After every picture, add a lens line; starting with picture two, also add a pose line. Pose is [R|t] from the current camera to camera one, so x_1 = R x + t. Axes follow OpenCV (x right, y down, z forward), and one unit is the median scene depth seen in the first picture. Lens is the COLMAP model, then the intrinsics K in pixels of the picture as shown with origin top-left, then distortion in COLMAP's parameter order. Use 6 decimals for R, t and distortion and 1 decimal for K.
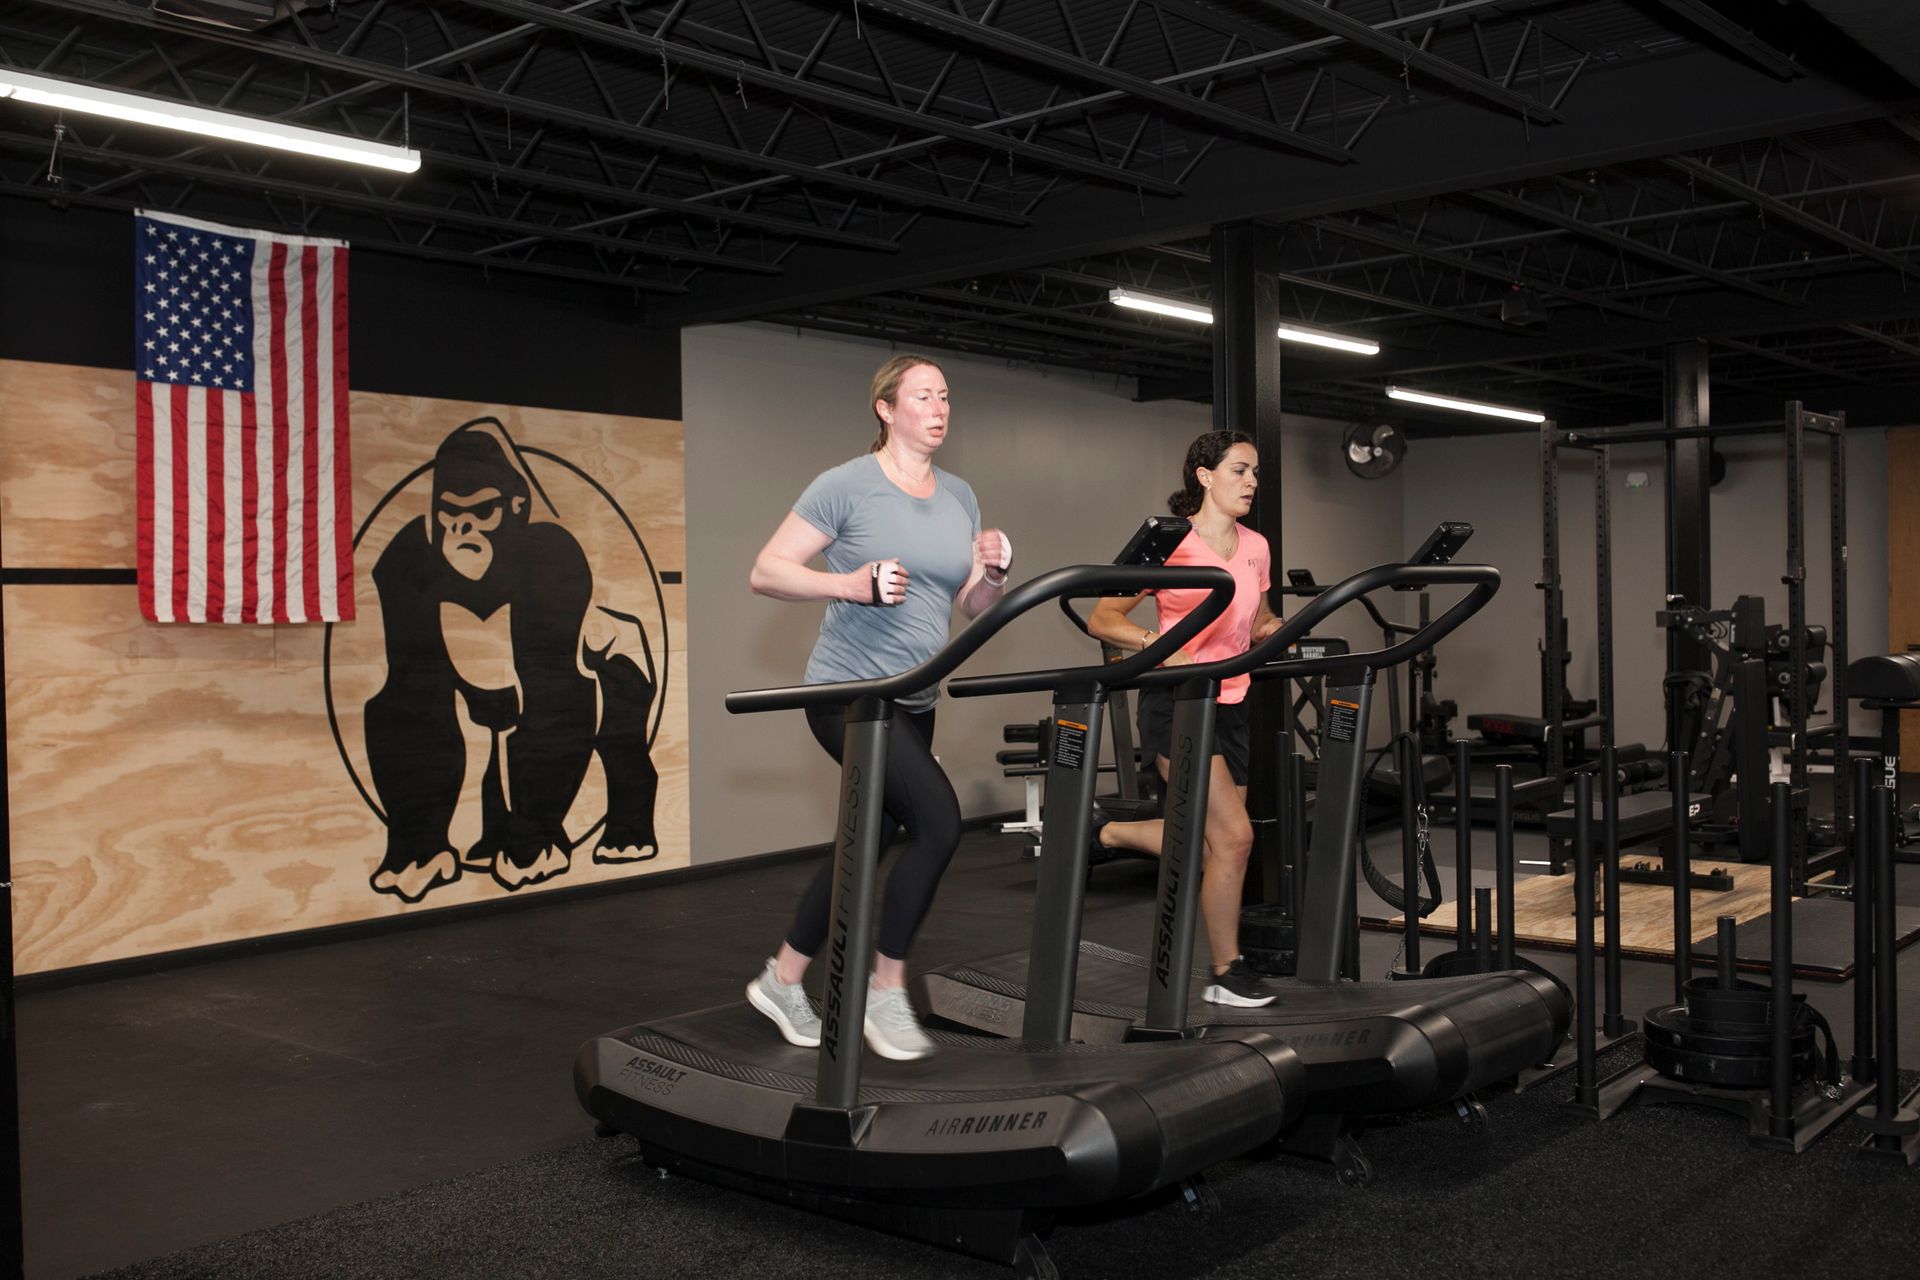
lens RADIAL K [[1850.4, 0, 959.9], [0, 1850.4, 638.5], [0, 0, 1]] dist [-0.004914, 0.000000]
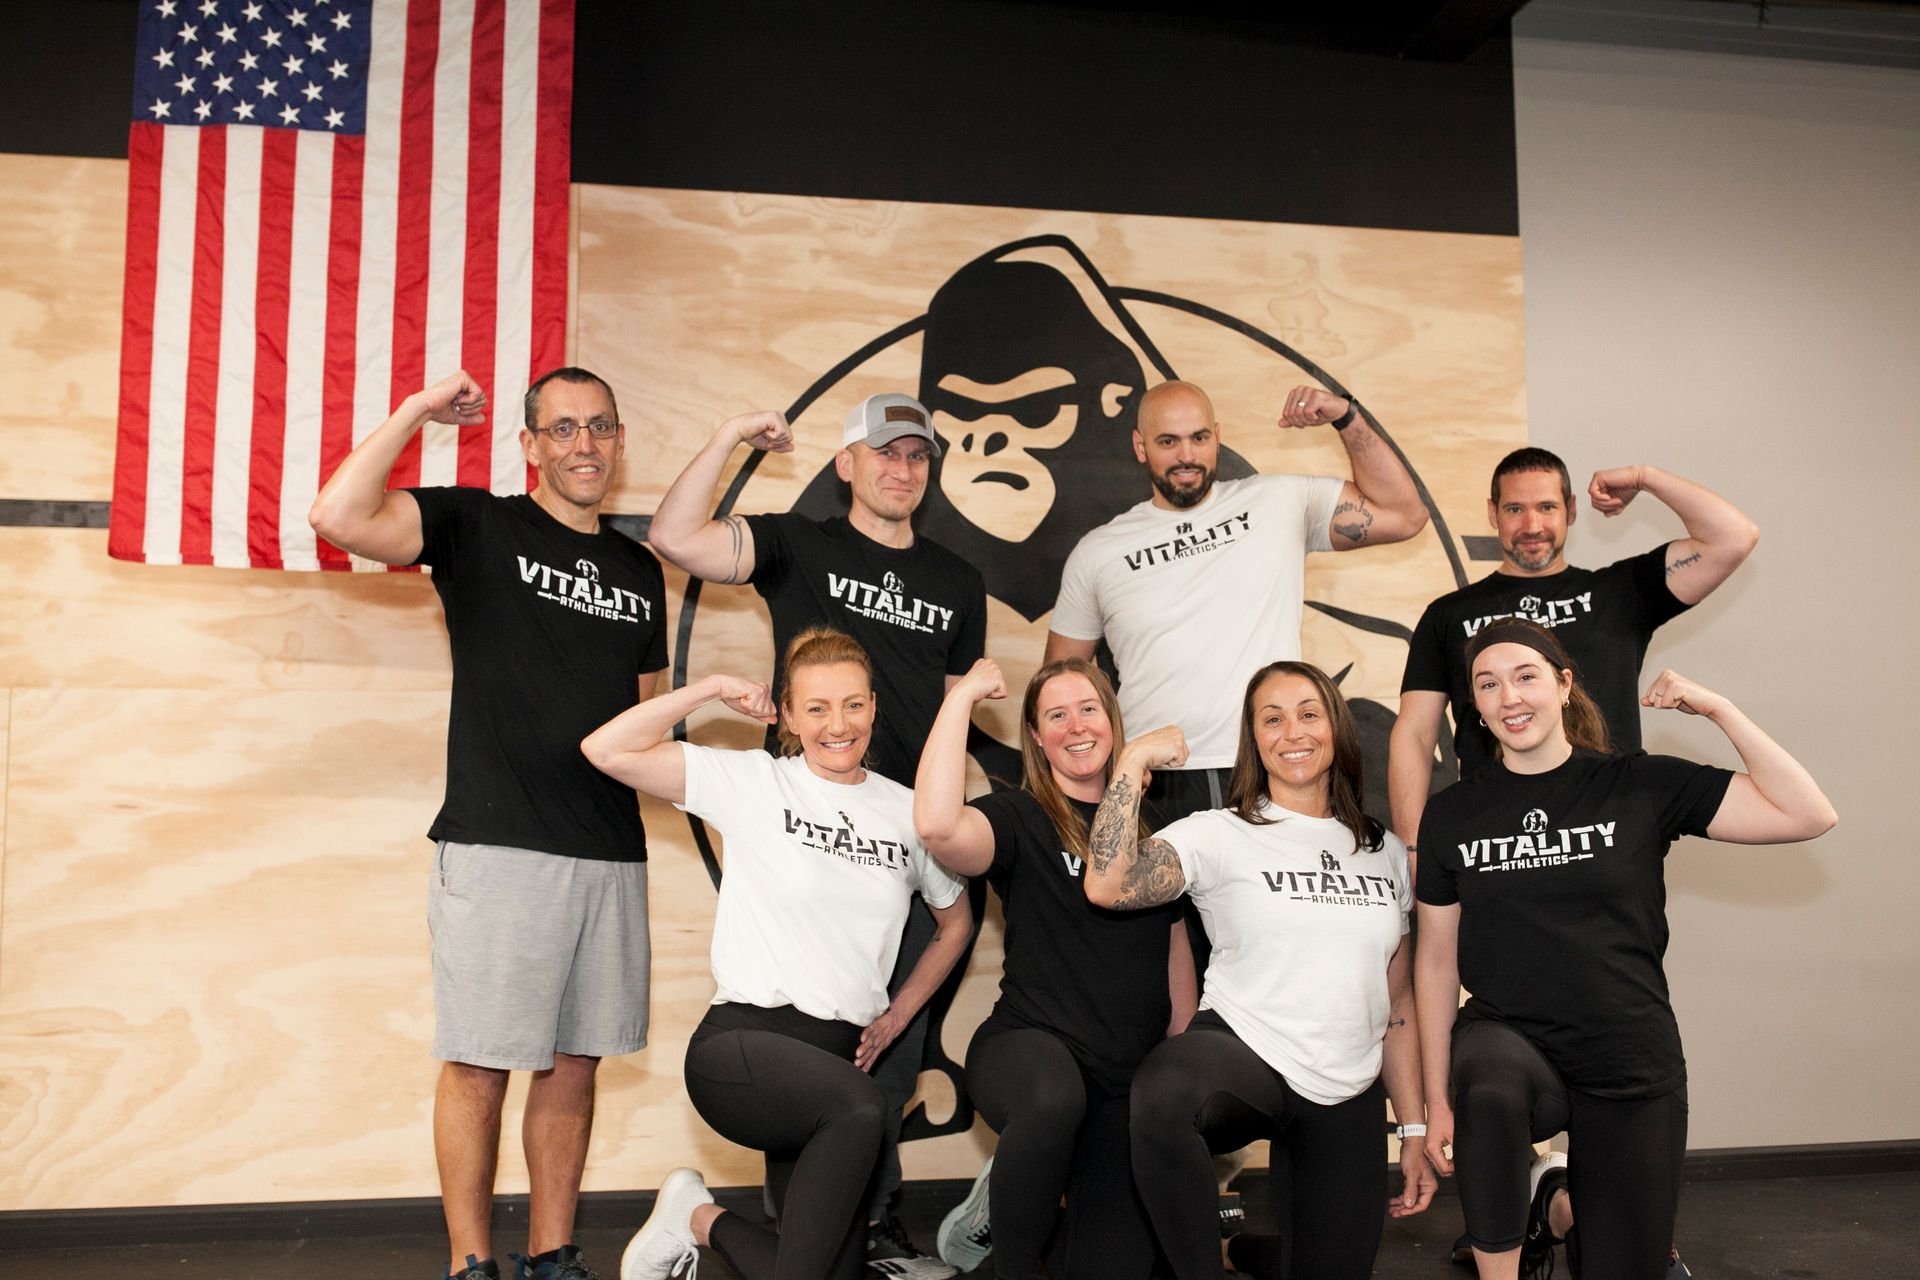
lens RADIAL K [[1850.4, 0, 962.6], [0, 1850.4, 646.1], [0, 0, 1]] dist [-0.004914, 0.000000]
pose [[0.745568, -0.051494, -0.664438, 0.073722], [-0.020288, 0.994794, -0.099862, 0.052004], [0.666121, 0.087934, 0.740642, 0.641485]]
